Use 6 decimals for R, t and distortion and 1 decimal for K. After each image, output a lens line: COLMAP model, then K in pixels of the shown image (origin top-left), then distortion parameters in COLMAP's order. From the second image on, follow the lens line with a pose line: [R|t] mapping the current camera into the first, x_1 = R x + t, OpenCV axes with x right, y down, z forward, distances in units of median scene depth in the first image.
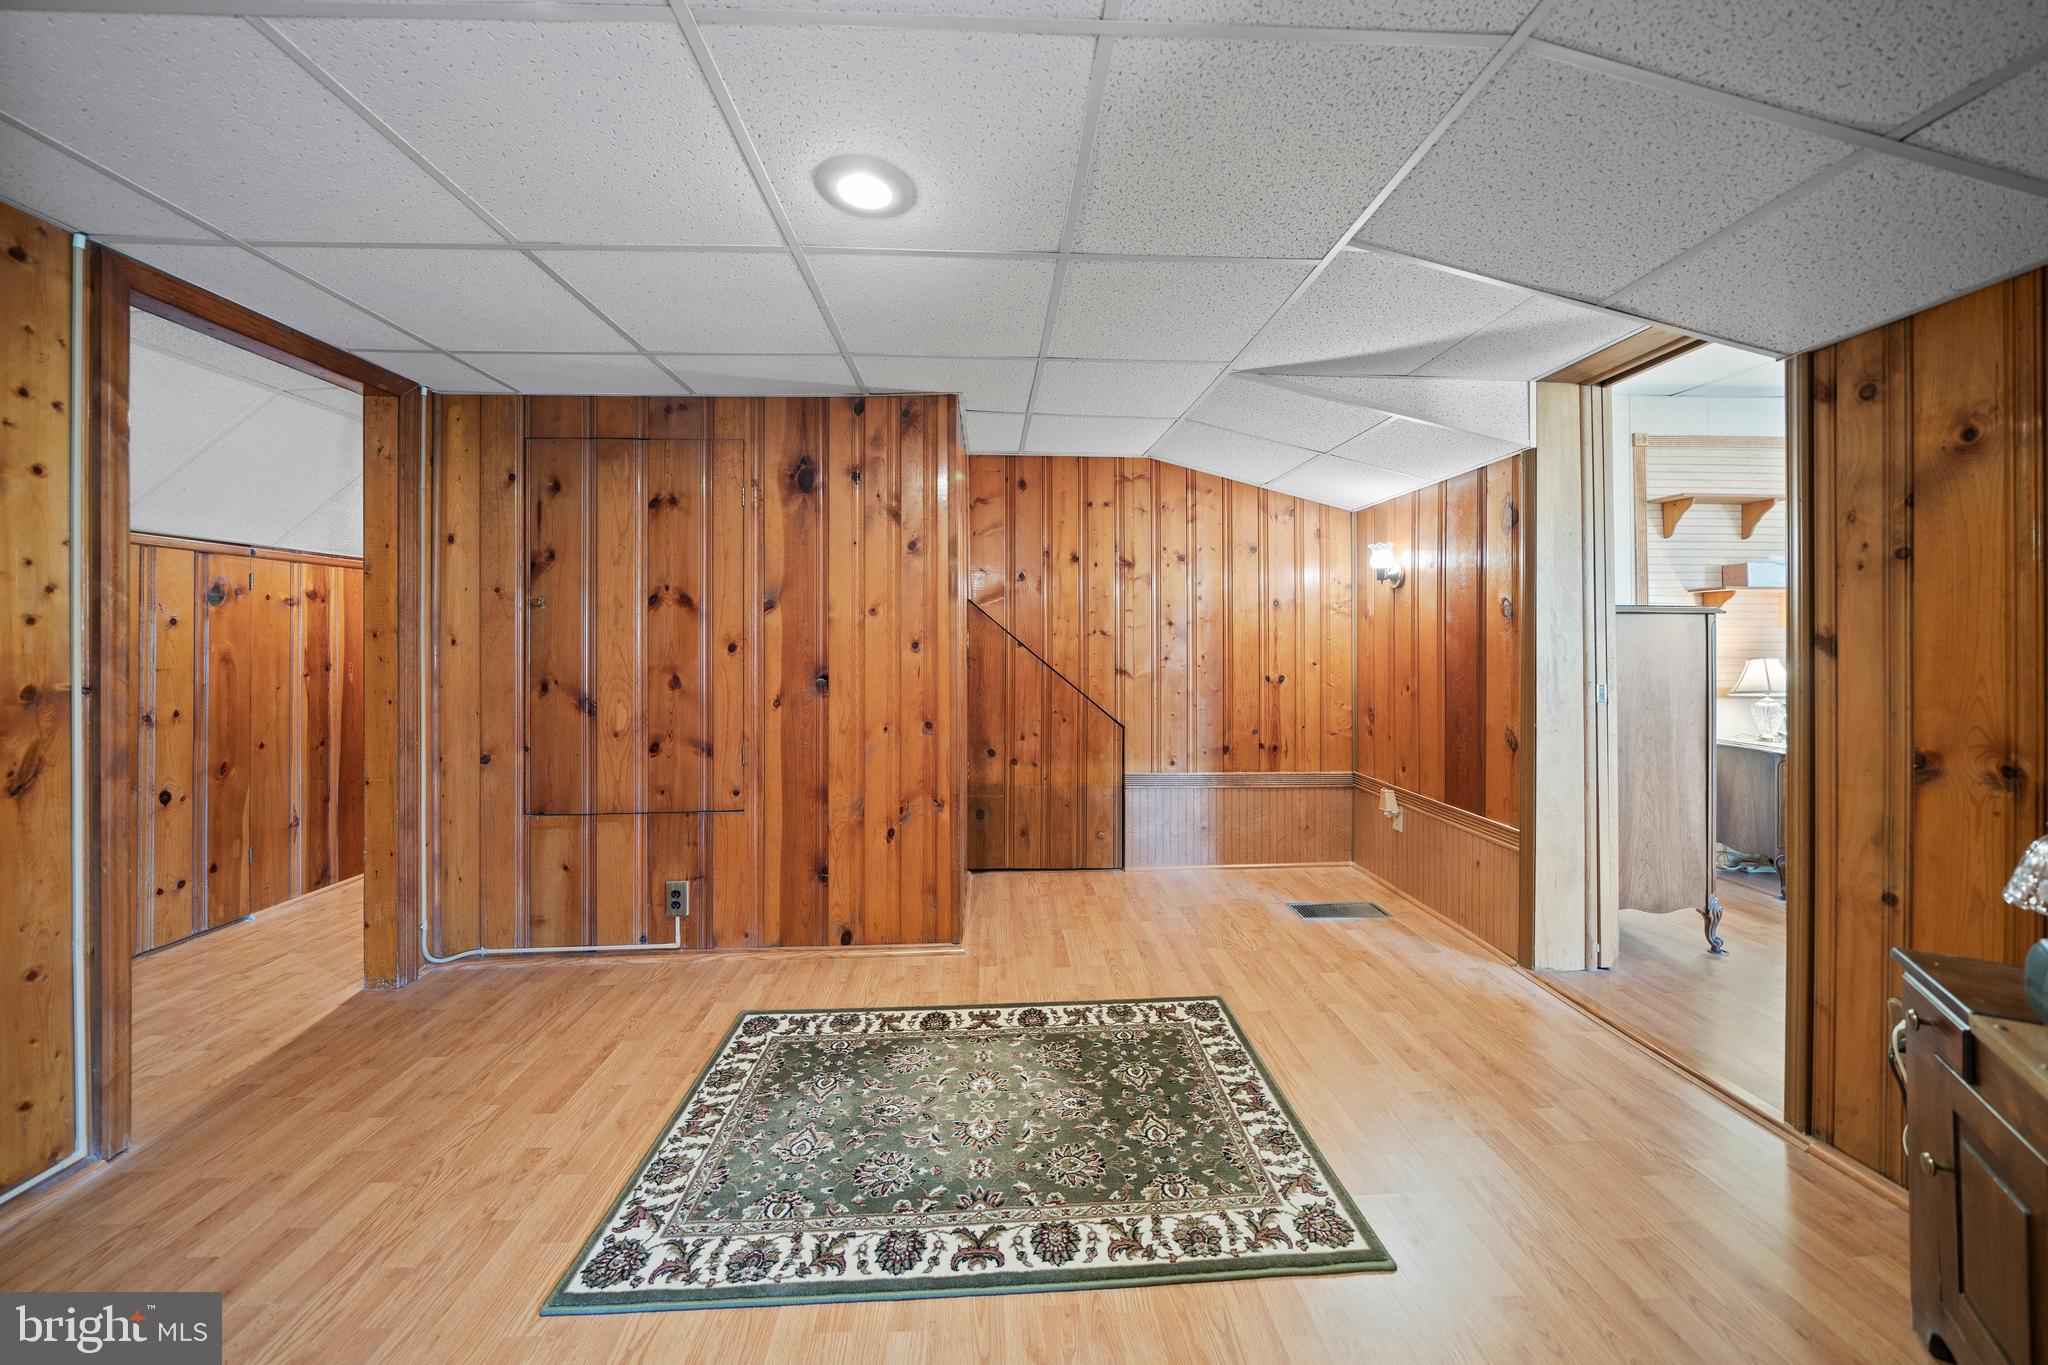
lens RADIAL K [[715.0, 0, 1027.5], [0, 715.0, 652.4], [0, 0, 1]] dist [-0.007289, -0.000035]
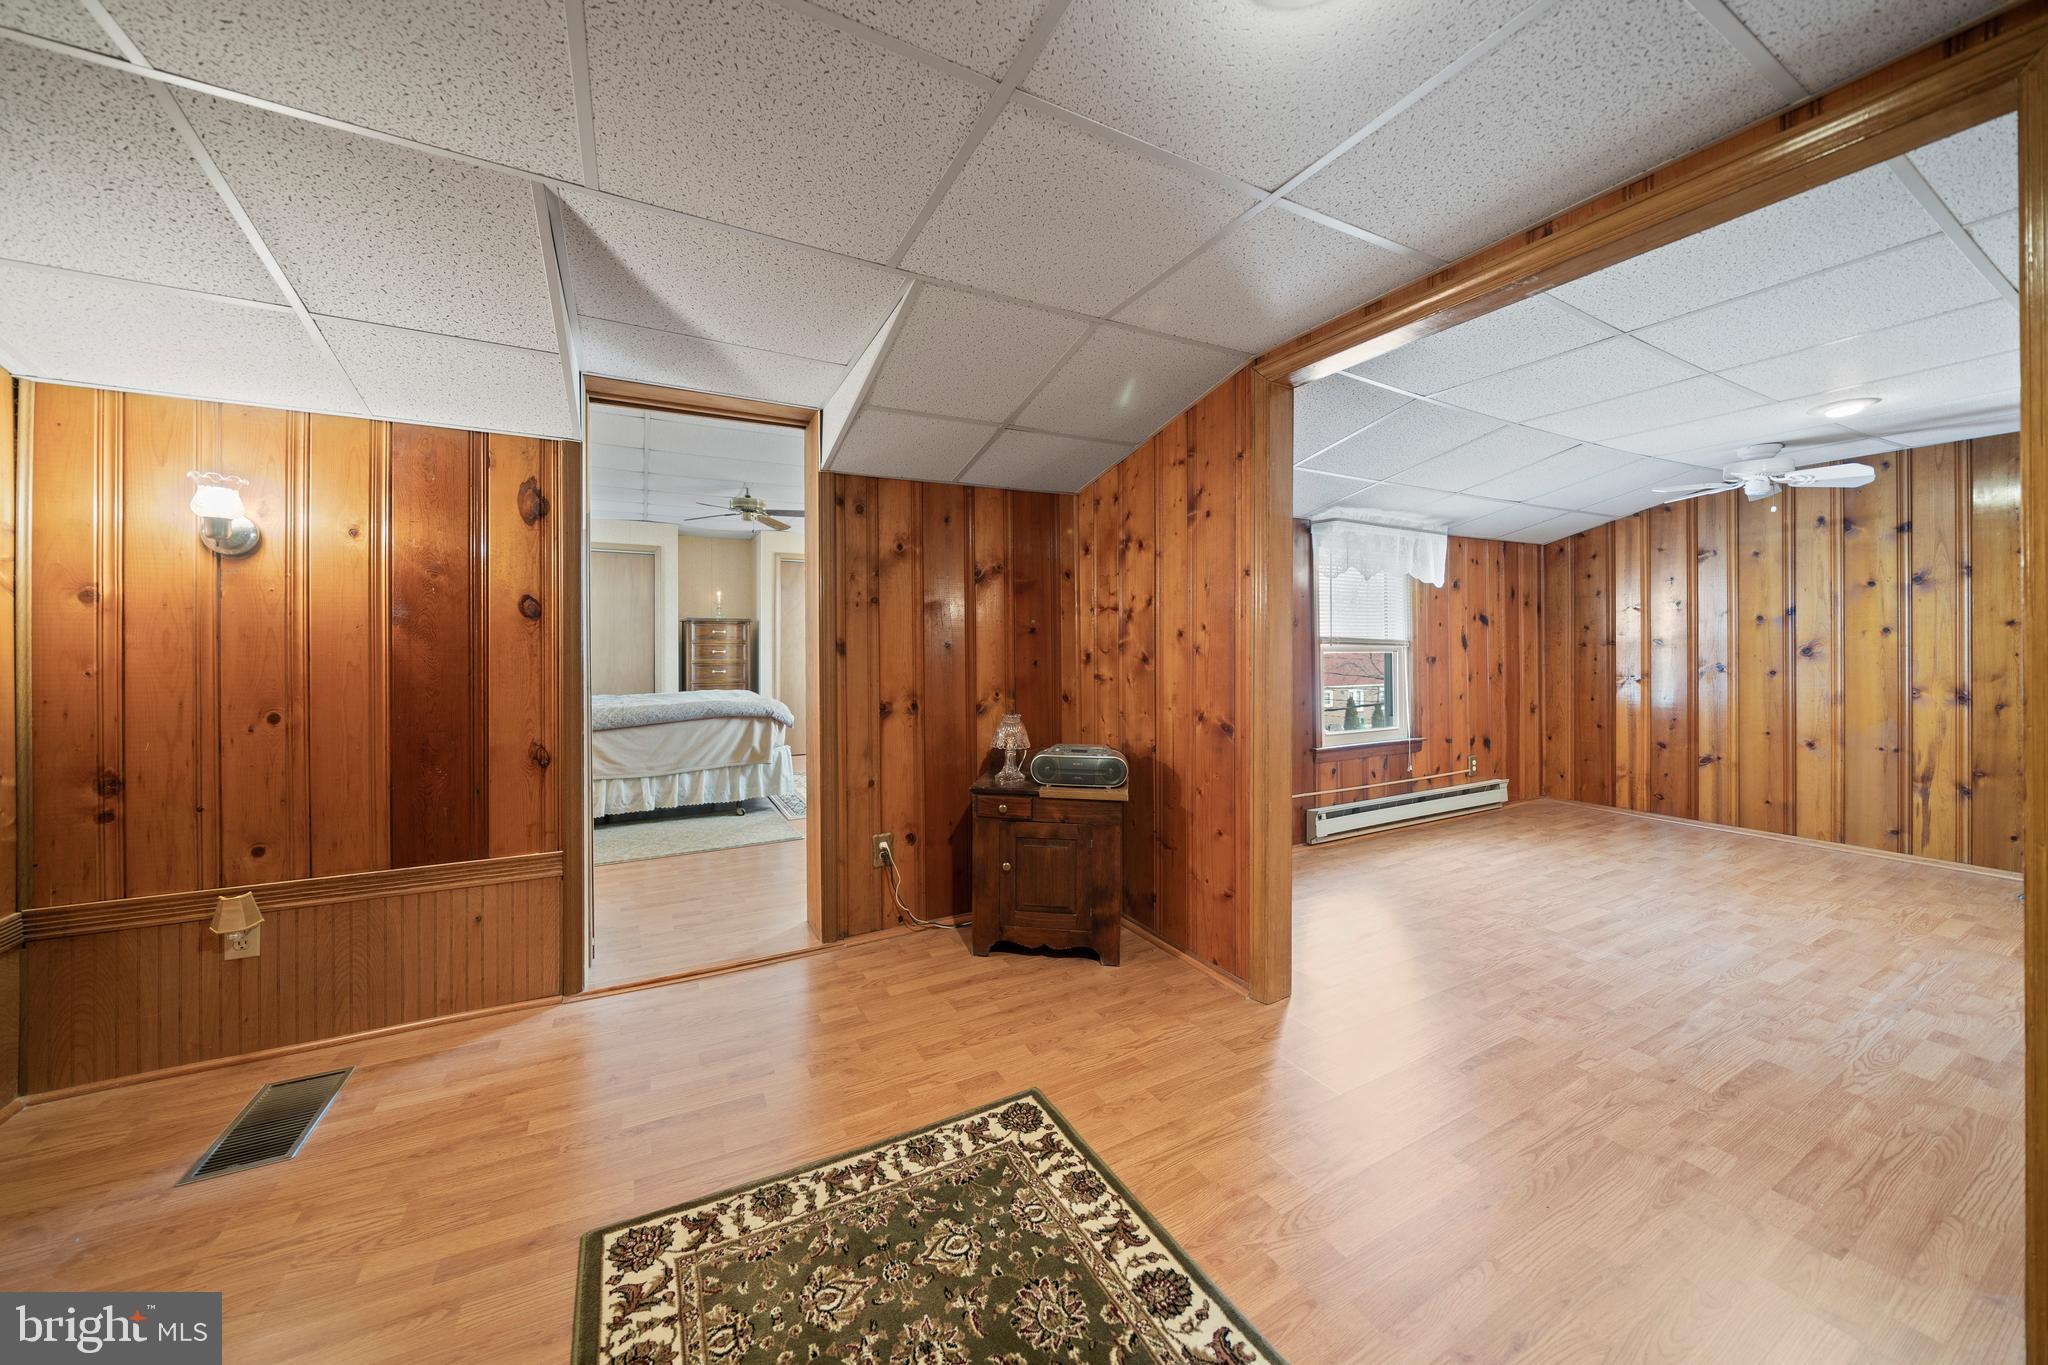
lens RADIAL K [[715.0, 0, 1018.2], [0, 715.0, 656.4], [0, 0, 1]] dist [-0.007289, -0.000035]
pose [[-0.427958, -0.005974, 0.903779, -0.365820], [0.014014, 0.999814, 0.013245, -0.004615], [-0.903690, 0.018334, -0.427795, 0.801785]]
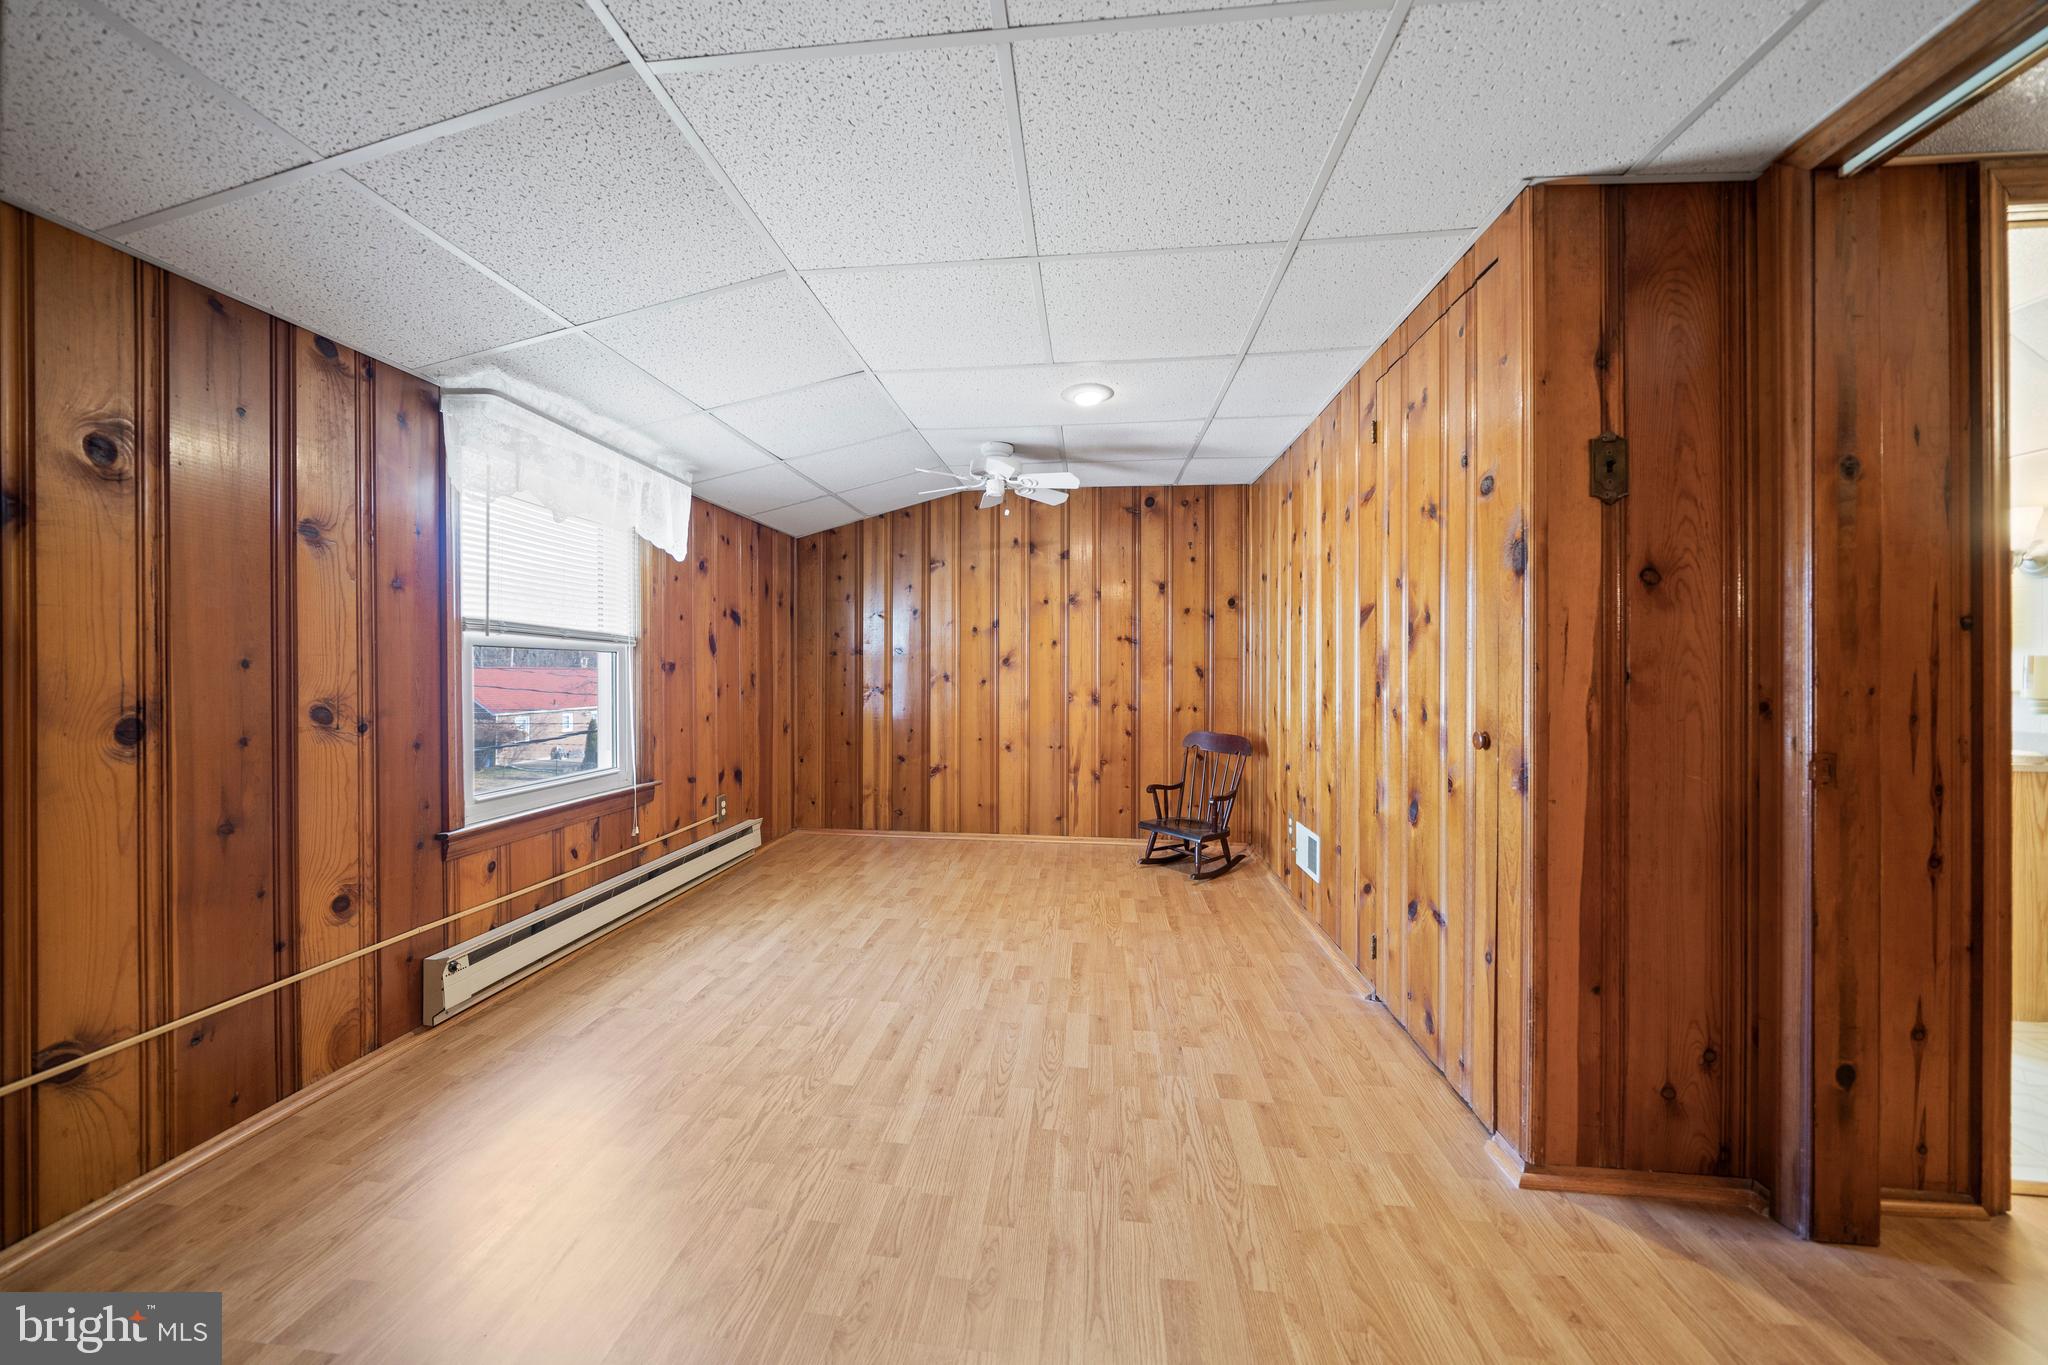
lens RADIAL K [[715.0, 0, 1021.6], [0, 715.0, 662.7], [0, 0, 1]] dist [-0.007289, -0.000035]
pose [[-0.988158, -0.000681, 0.153441, -0.013114], [-0.001010, 0.999997, -0.002069, 0.034277], [-0.153439, -0.002200, -0.988156, 0.267215]]
